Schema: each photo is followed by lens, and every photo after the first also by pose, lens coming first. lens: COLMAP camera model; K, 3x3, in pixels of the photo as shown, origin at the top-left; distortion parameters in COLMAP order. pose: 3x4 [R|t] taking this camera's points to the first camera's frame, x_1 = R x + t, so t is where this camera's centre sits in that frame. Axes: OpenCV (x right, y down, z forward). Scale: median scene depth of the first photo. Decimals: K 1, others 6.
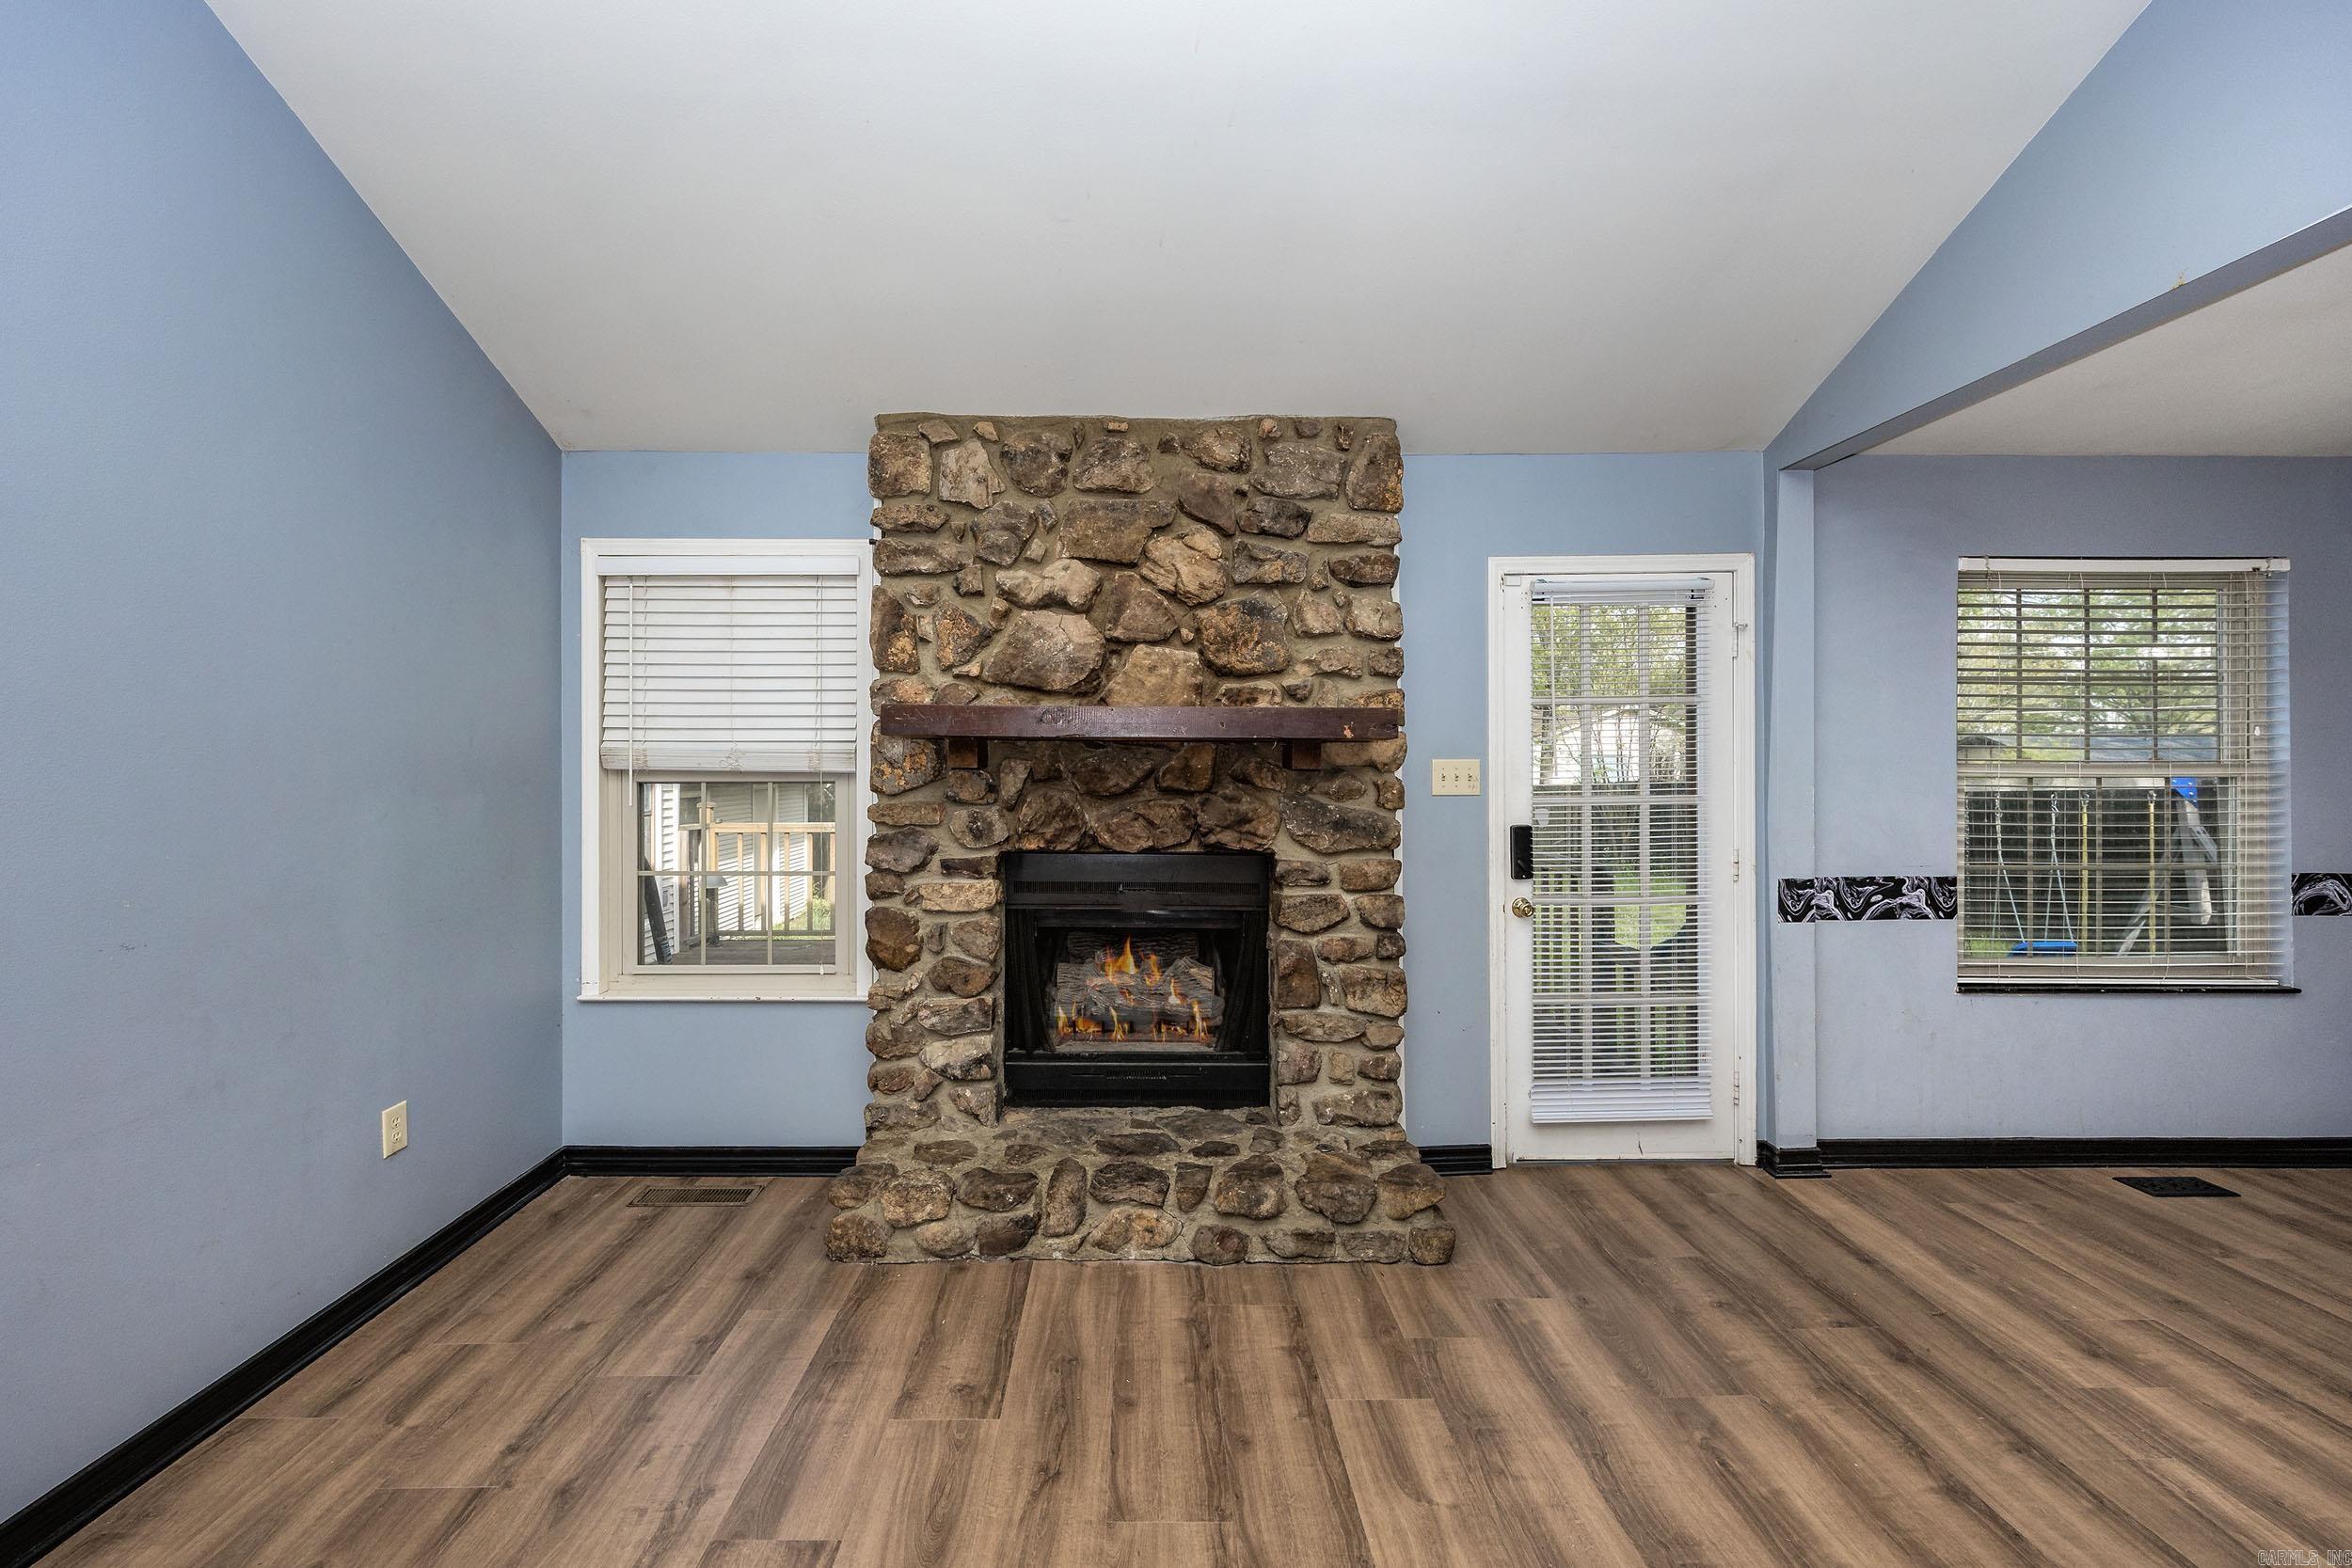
lens RADIAL K [[1029.6, 0, 1173.5], [0, 1029.6, 766.7], [0, 0, 1]] dist [-0.001754, 0.000101]
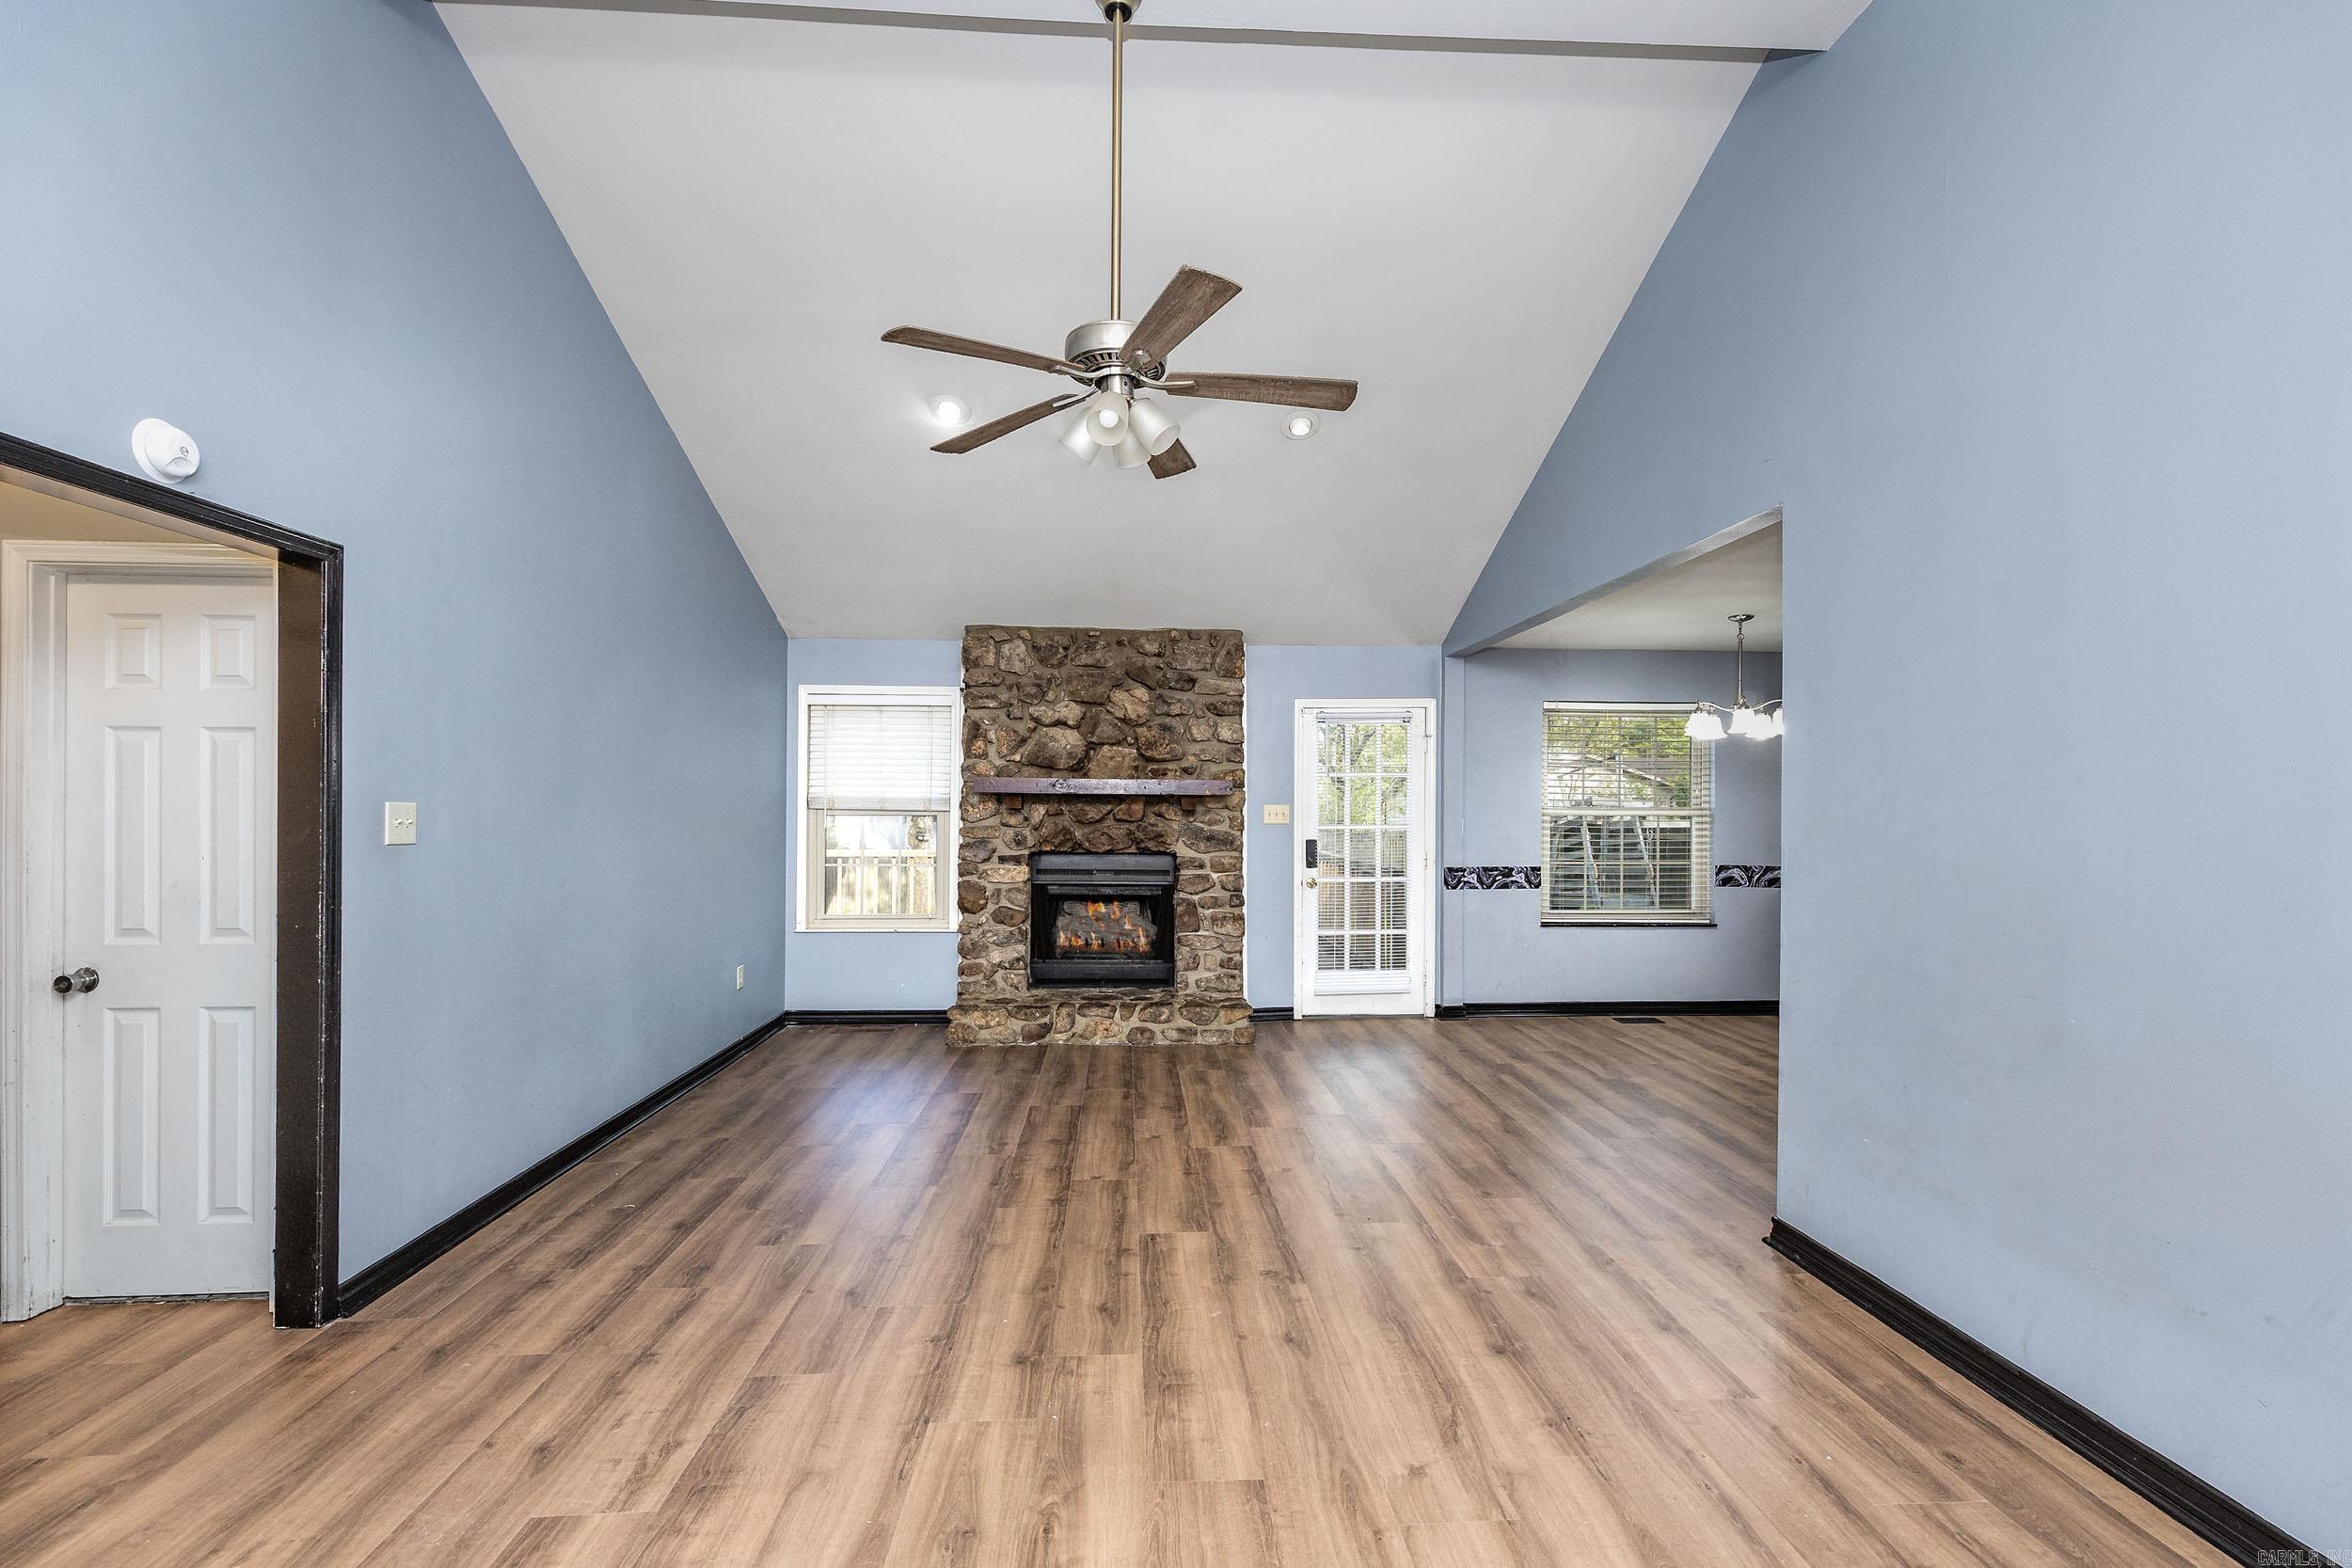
lens RADIAL K [[1042.6, 0, 1365.5], [0, 1042.6, 794.9], [0, 0, 1]] dist [0.000330, -0.000038]
pose [[0.981041, 0.007370, 0.193661, 0.068906], [-0.005289, 0.999923, -0.011261, -0.004921], [-0.193729, 0.010023, 0.981004, -1.032371]]
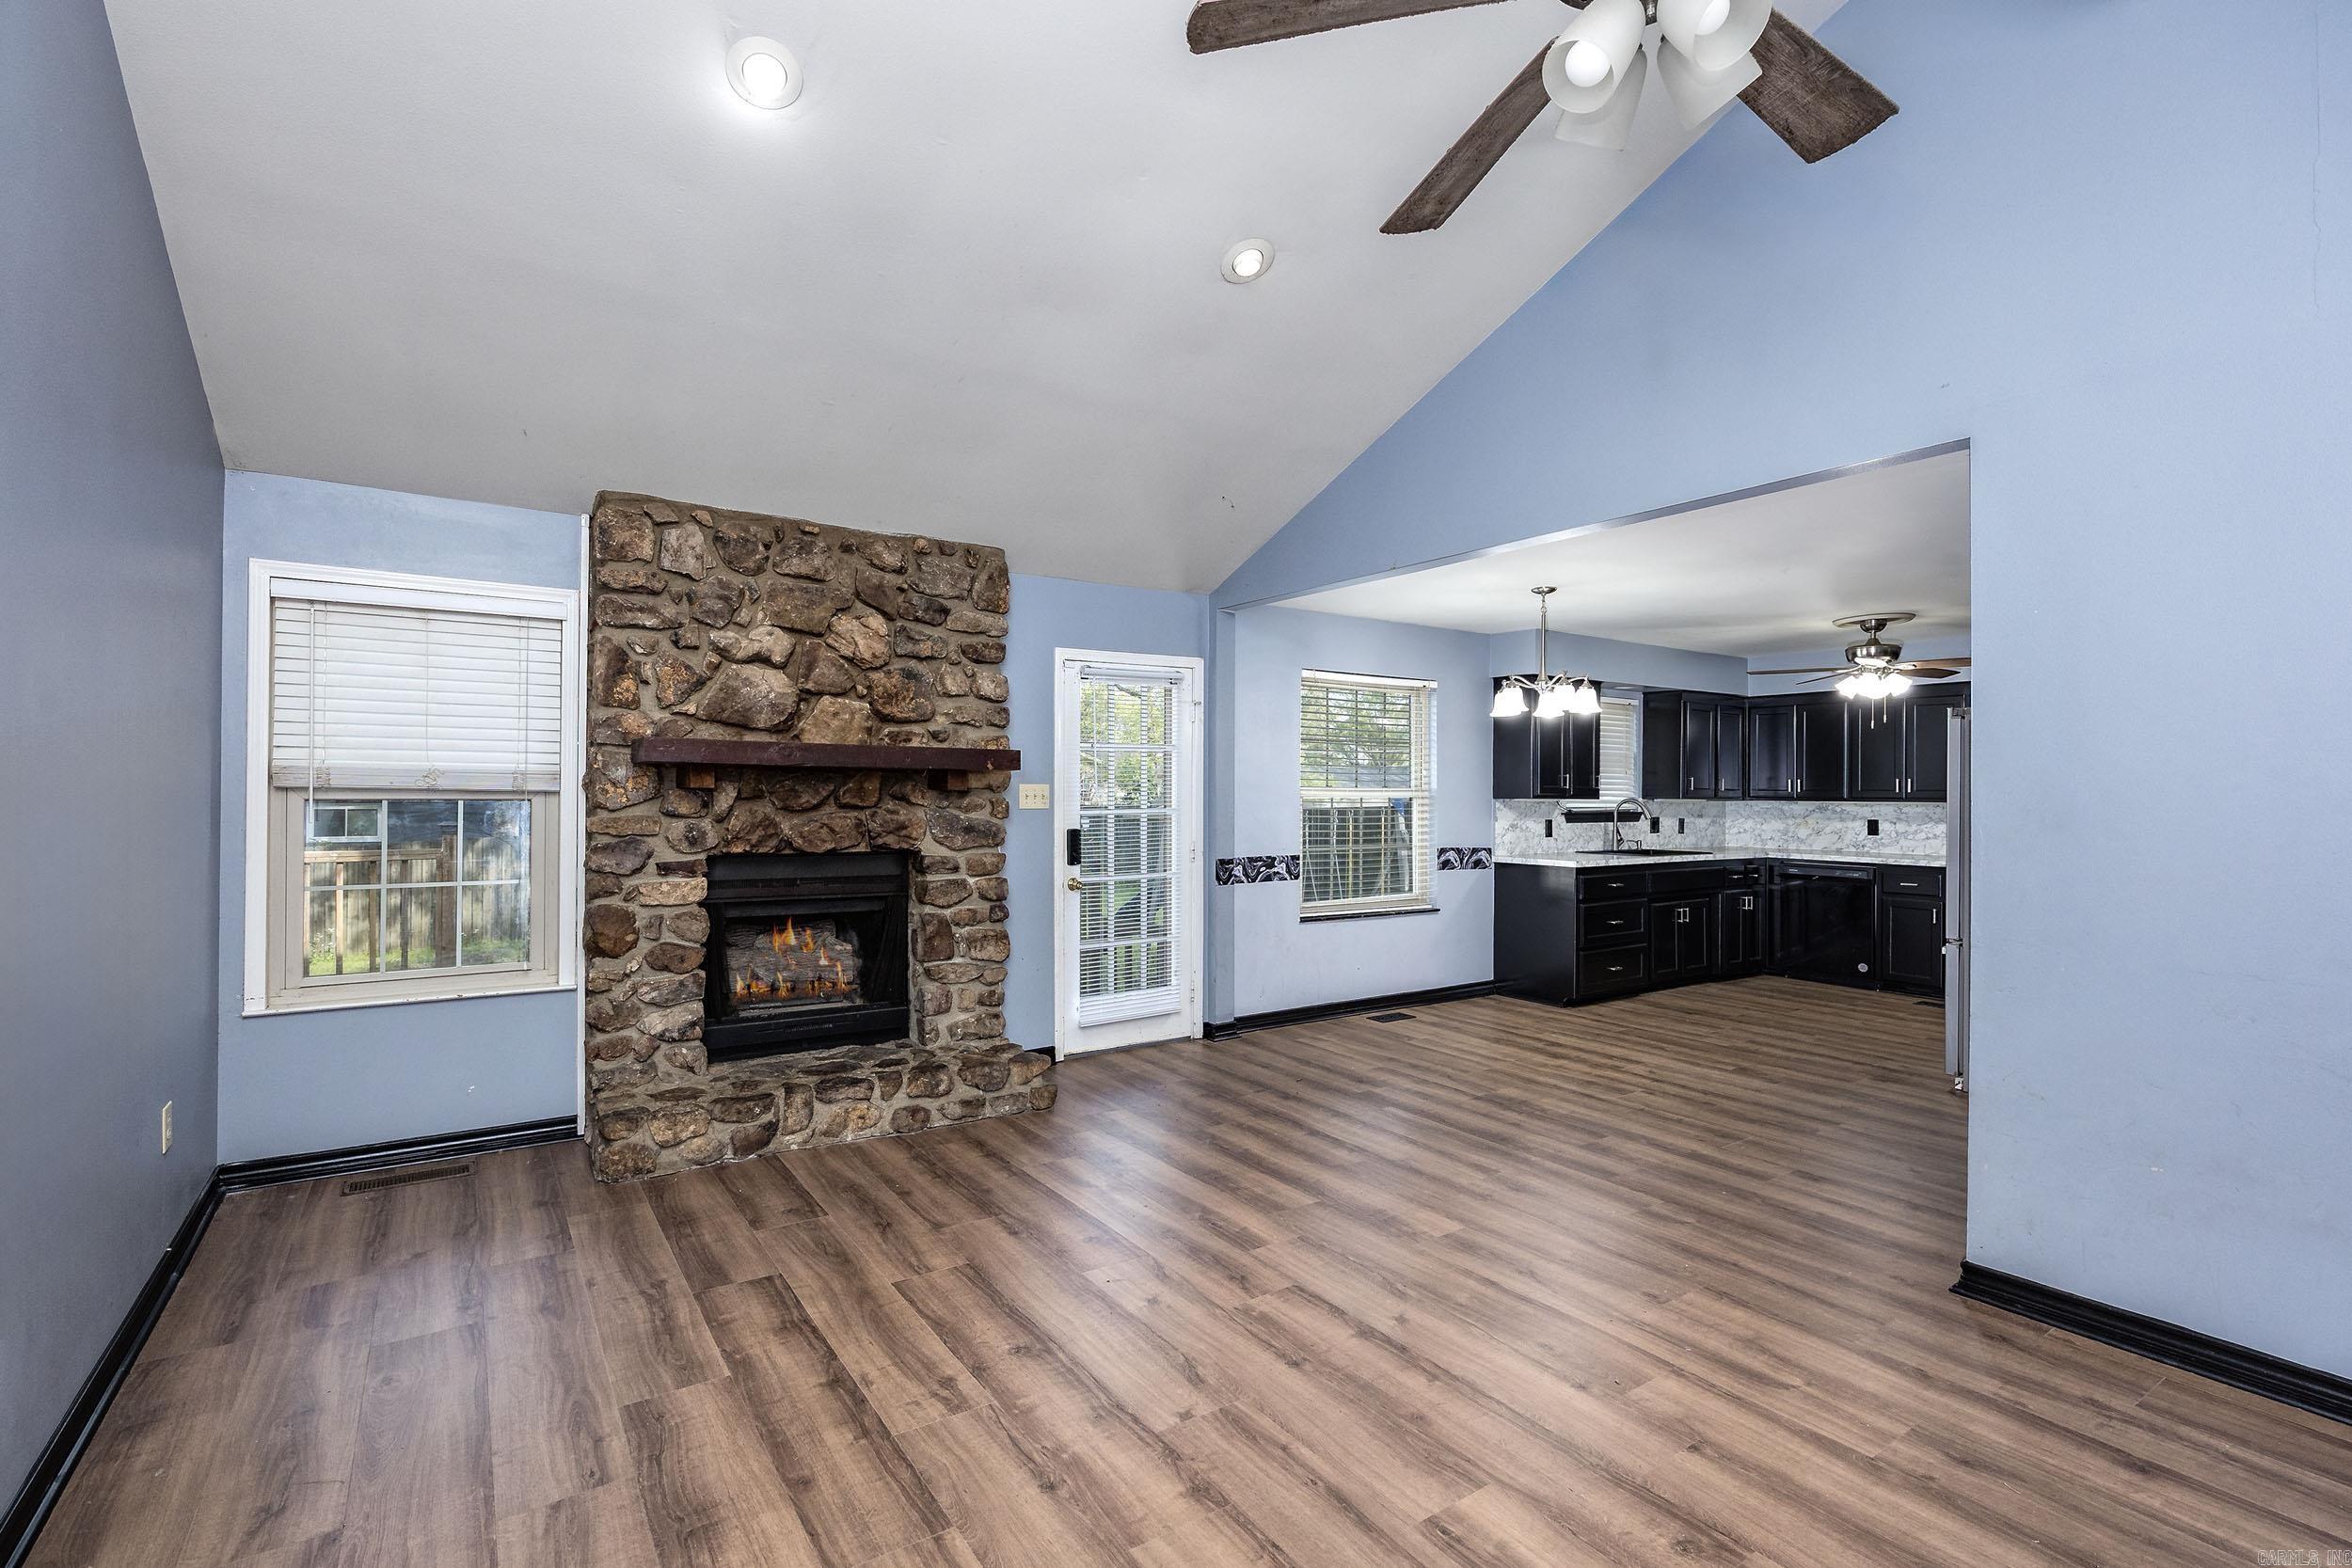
lens RADIAL K [[1016.1, 0, 1265.3], [0, 1016.1, 783.0], [0, 0, 1]] dist [-0.000179, 0.000115]
pose [[0.799039, 0.009730, 0.601200, -0.366582], [-0.006235, 0.999949, -0.007898, 0.000683], [-0.601247, 0.002562, 0.799059, -0.385048]]
